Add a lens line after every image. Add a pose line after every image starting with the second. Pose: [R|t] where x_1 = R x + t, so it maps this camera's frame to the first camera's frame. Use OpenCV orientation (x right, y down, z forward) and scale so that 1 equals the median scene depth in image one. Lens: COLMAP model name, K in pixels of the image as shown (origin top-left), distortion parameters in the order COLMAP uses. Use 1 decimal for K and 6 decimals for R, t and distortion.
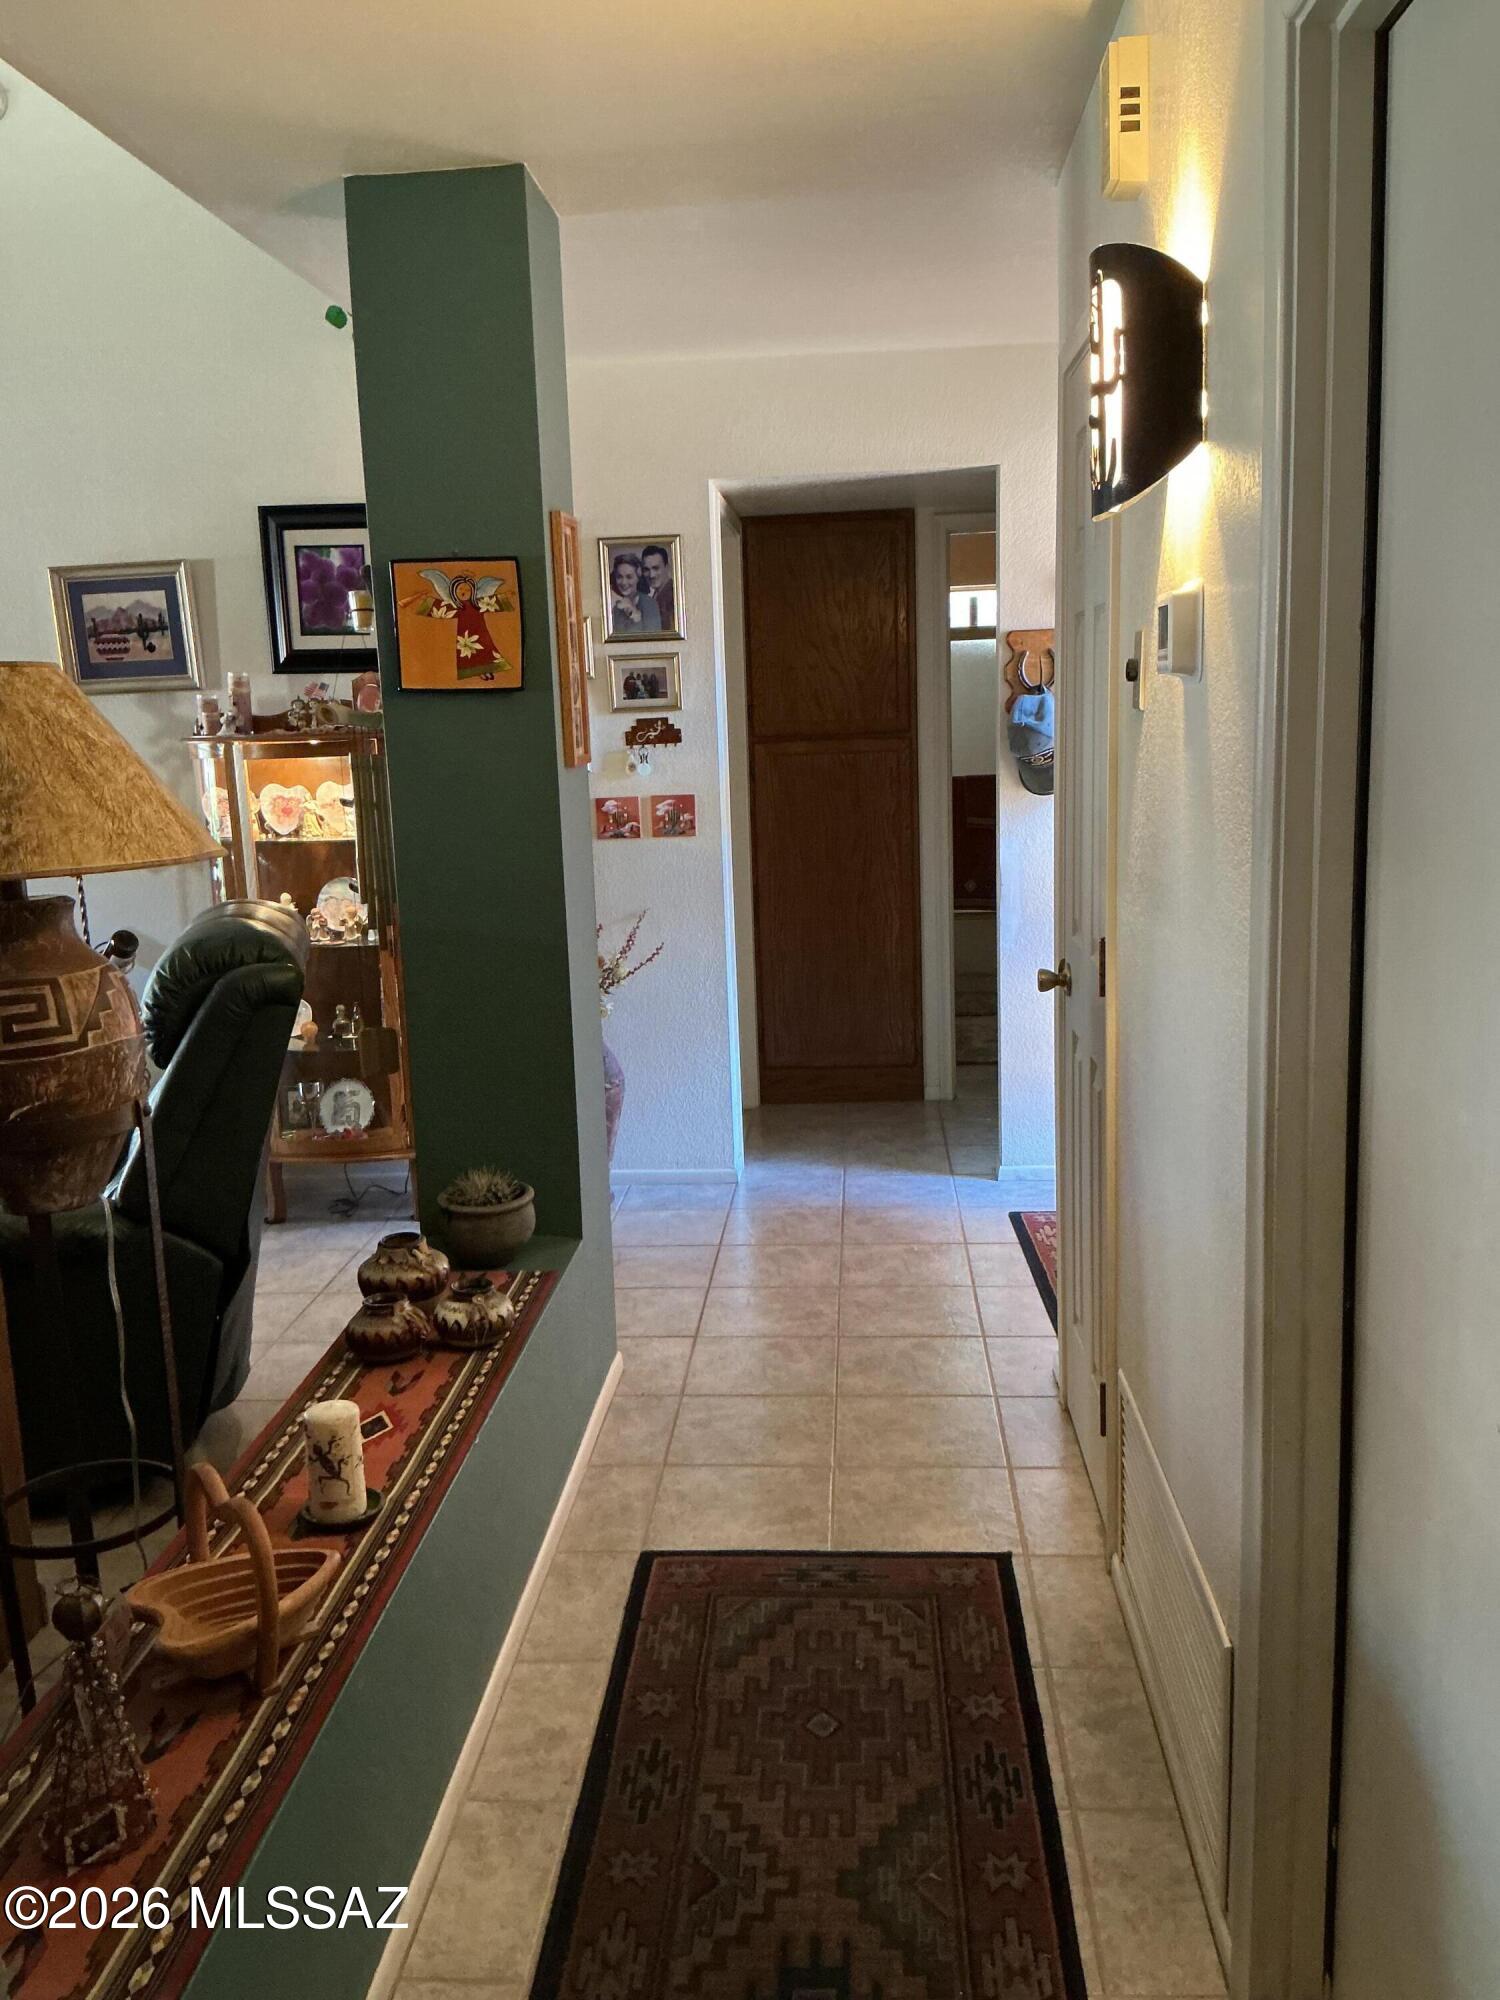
lens RADIAL K [[1665.6, 0, 762.9], [0, 1665.6, 998.3], [0, 0, 1]] dist [0.153930, -0.313964]
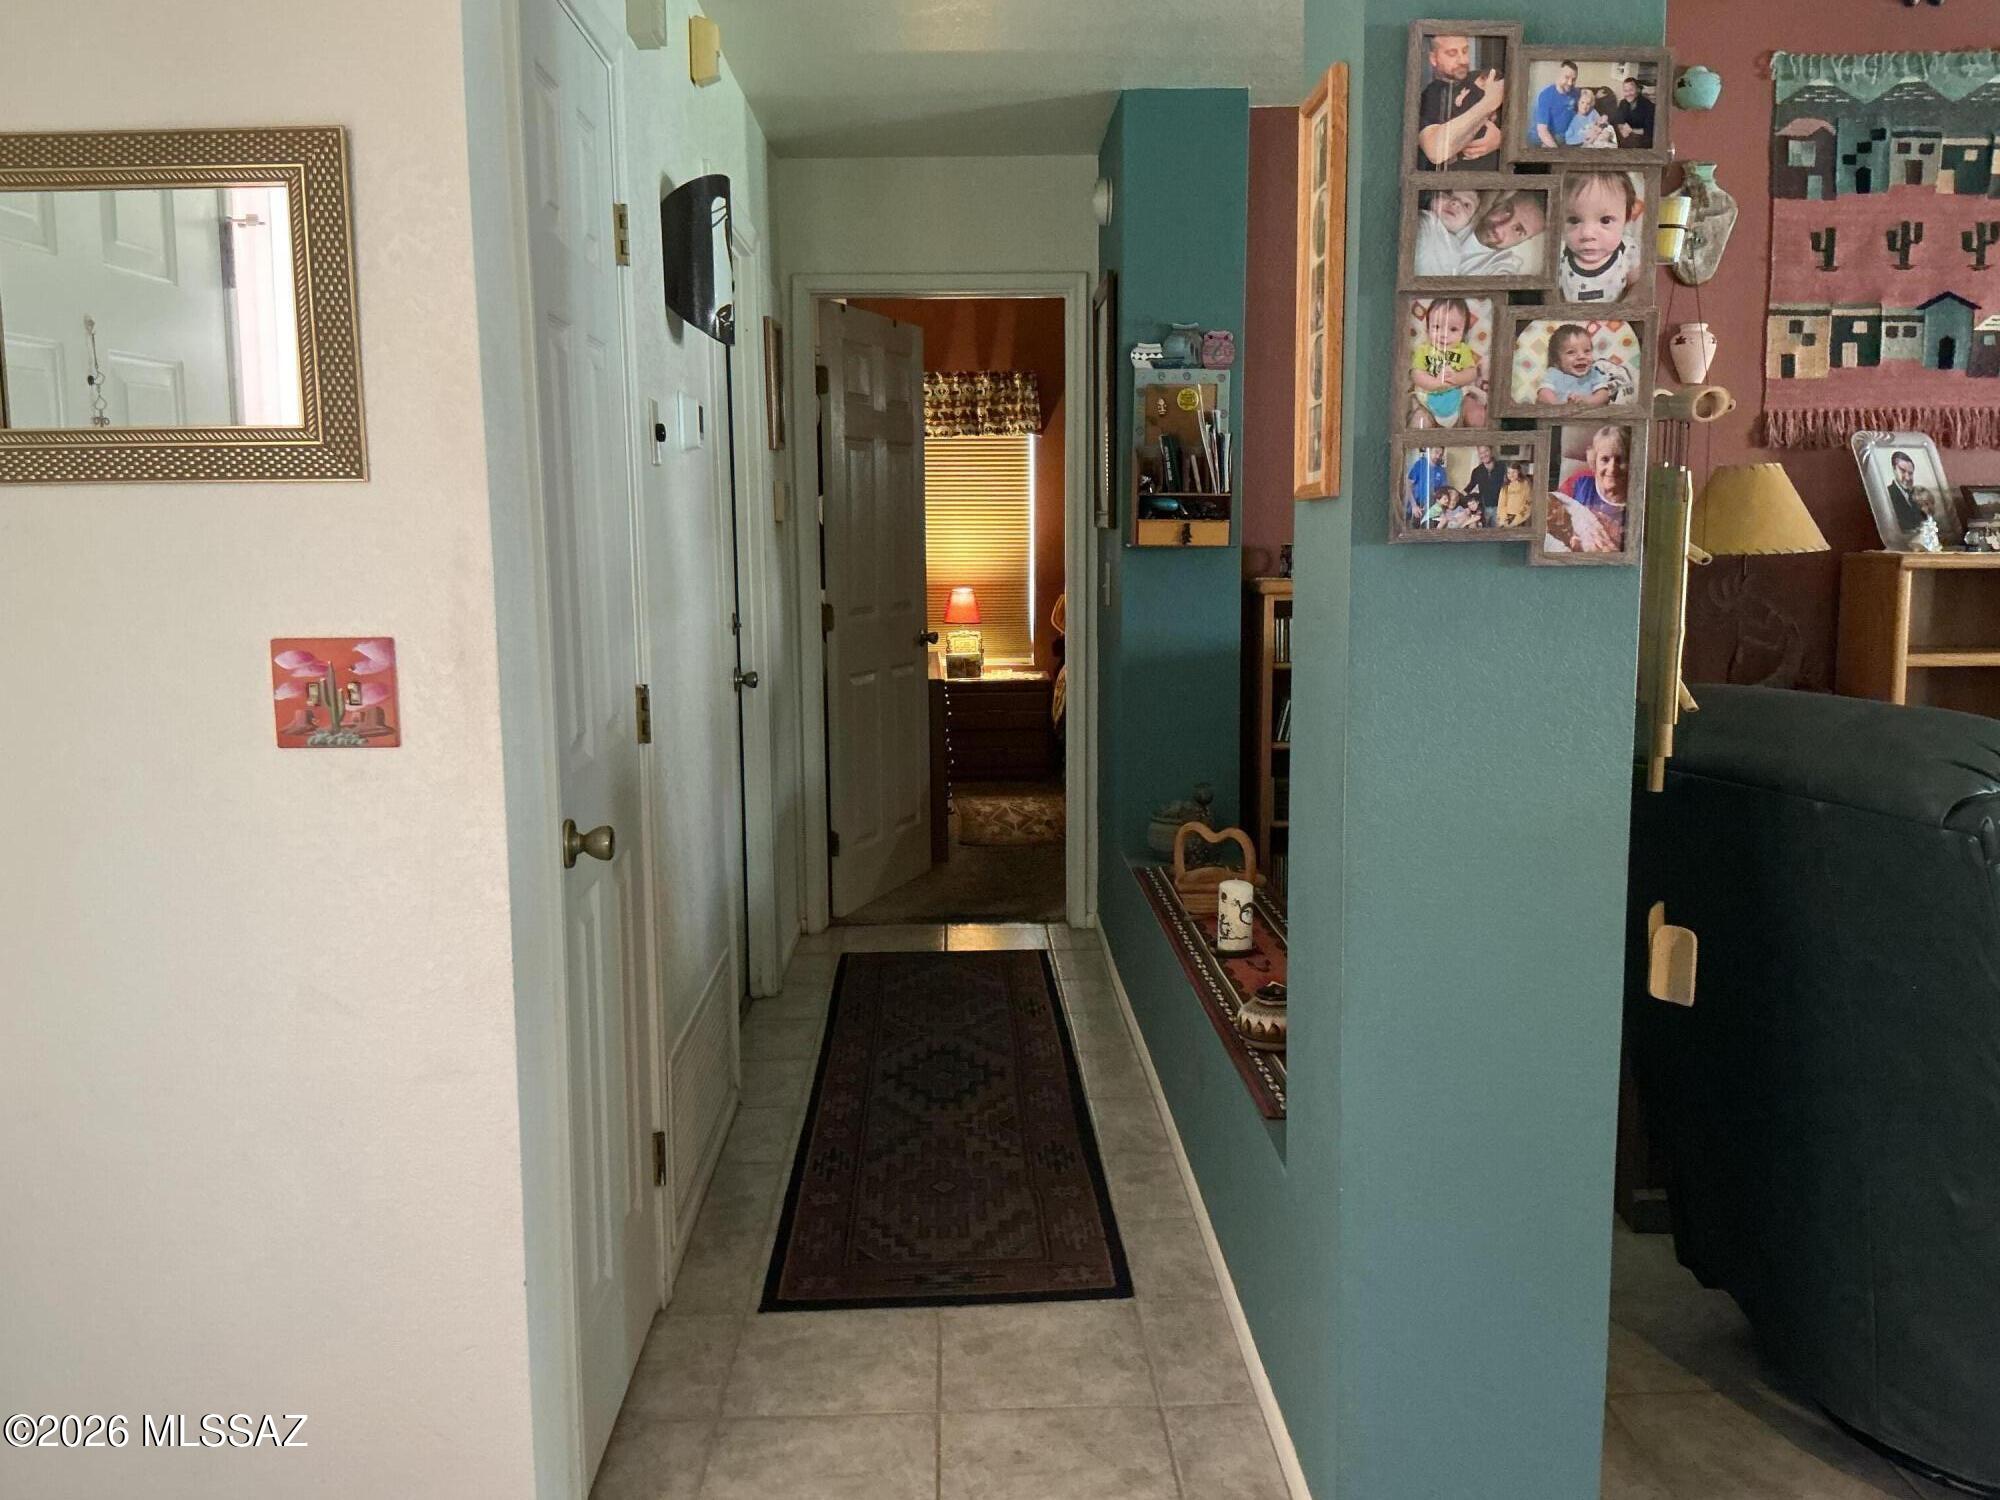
lens RADIAL K [[1646.6, 0, 1000.0], [0, 1646.6, 750.0], [0, 0, 1]] dist [-0.050709, 0.018099]
pose [[-0.995220, 0.053012, -0.082021, 0.041788], [0.025123, 0.950559, 0.309527, -0.170728], [0.094374, 0.305987, -0.947346, 1.124425]]
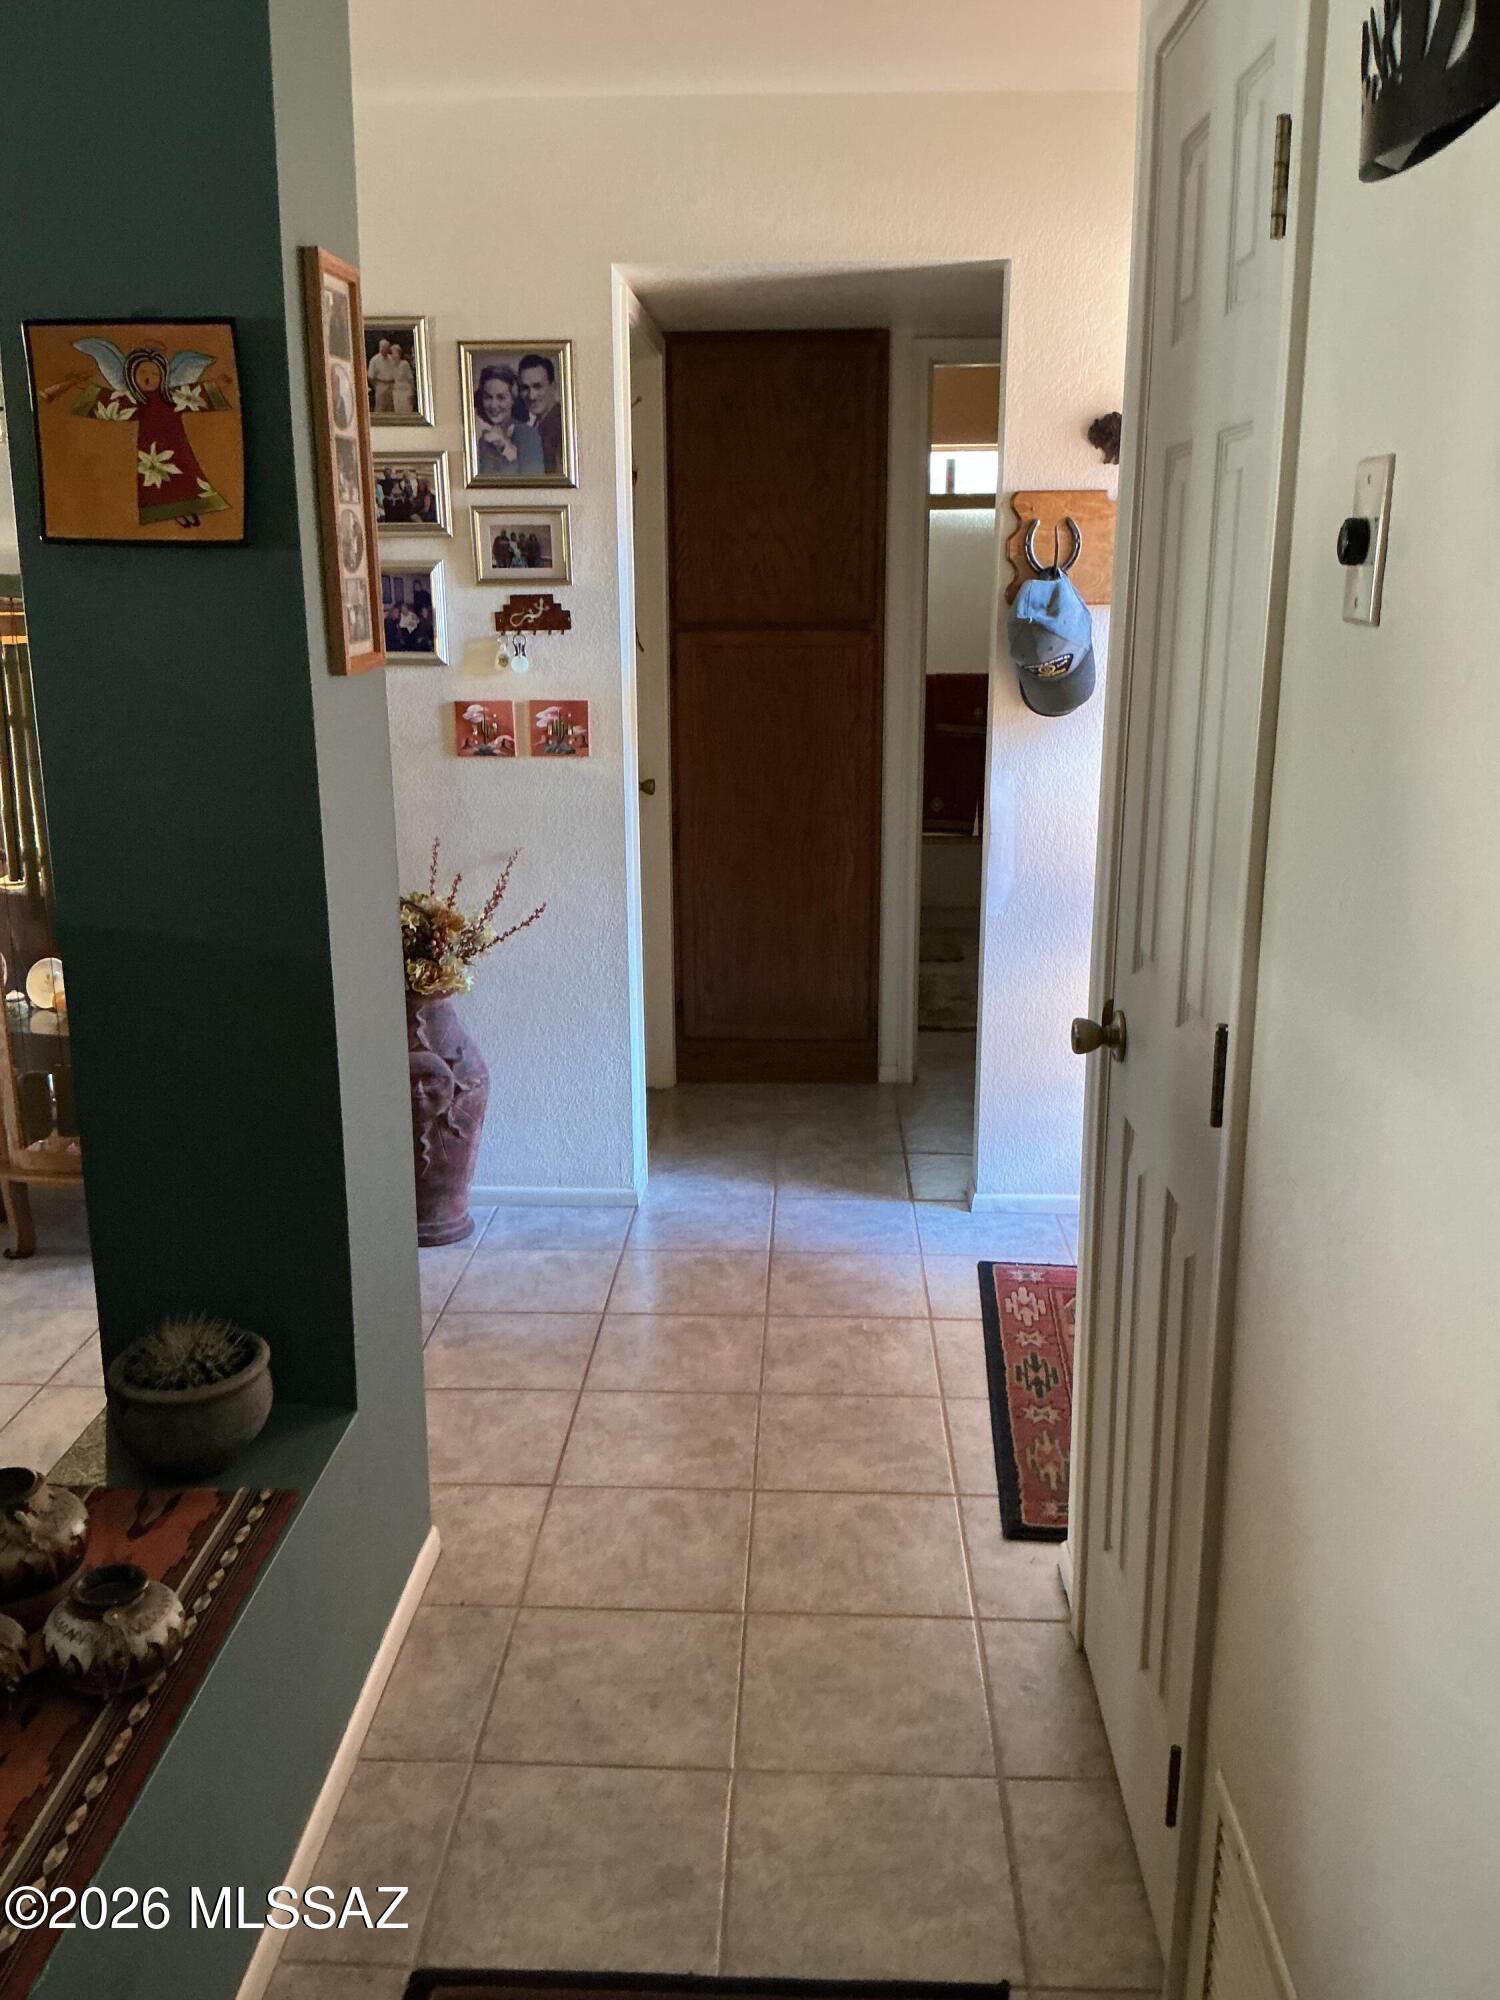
lens RADIAL K [[1665.6, 0, 762.9], [0, 1665.6, 998.3], [0, 0, 1]] dist [0.153930, -0.313964]
pose [[0.999171, 0.024062, 0.032848, 0.016882], [-0.026337, 0.997150, 0.070697, -0.046549], [-0.031054, -0.071503, 0.996957, 0.251973]]
